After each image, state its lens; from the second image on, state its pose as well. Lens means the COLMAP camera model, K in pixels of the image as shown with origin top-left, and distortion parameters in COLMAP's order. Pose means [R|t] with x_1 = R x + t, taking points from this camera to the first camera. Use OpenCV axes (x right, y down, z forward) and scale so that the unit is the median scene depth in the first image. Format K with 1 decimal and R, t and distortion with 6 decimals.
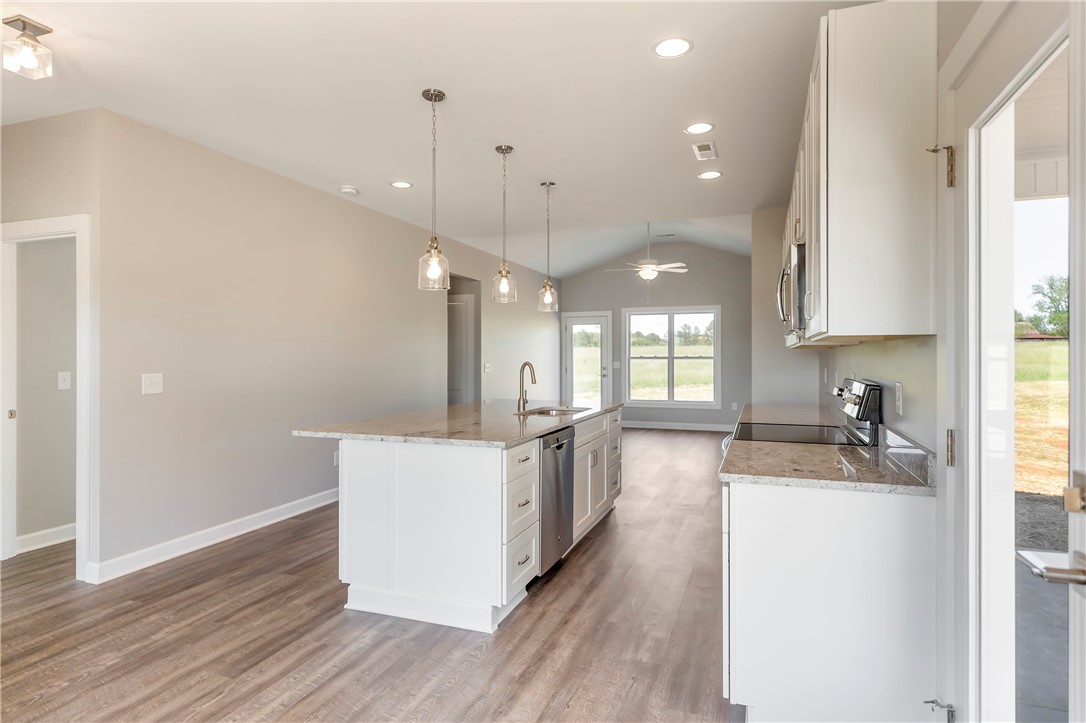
lens RADIAL K [[608.6, 0, 543.0], [0, 608.6, 361.5], [0, 0, 1]] dist [-0.003629, -0.000452]
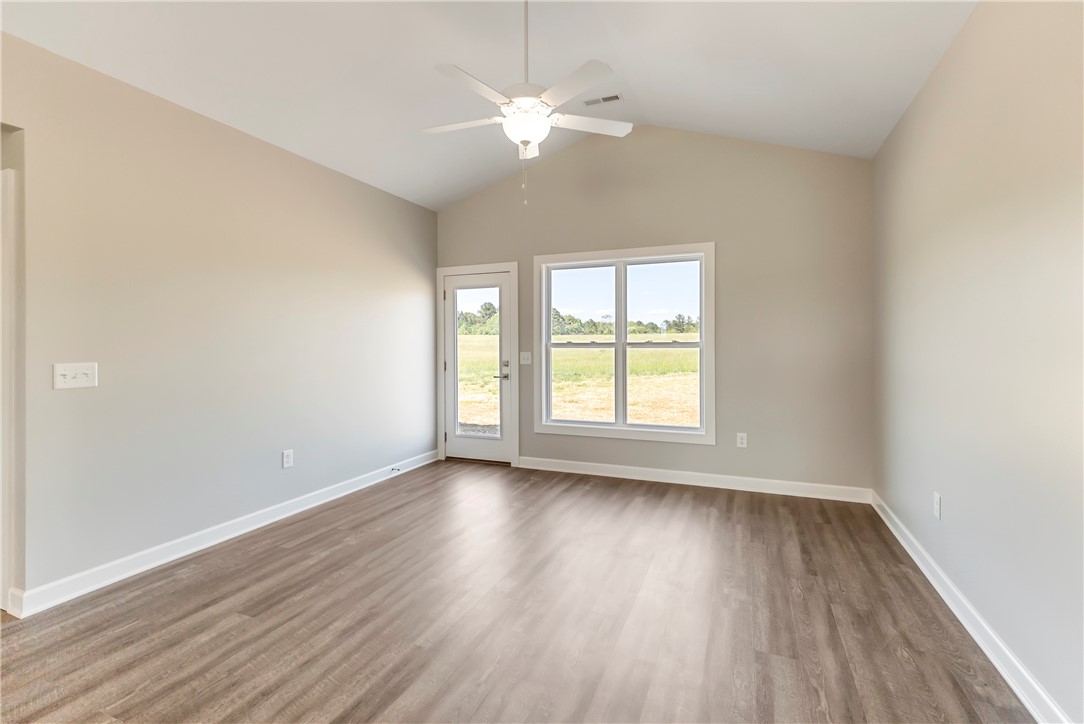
lens RADIAL K [[493.5, 0, 544.6], [0, 493.5, 348.2], [0, 0, 1]] dist [0.001354, 0.000108]
pose [[0.999185, -0.003151, -0.040241, 0.156136], [0.003254, 0.999992, 0.002508, -0.004314], [0.040233, -0.002637, 0.999187, 0.543673]]
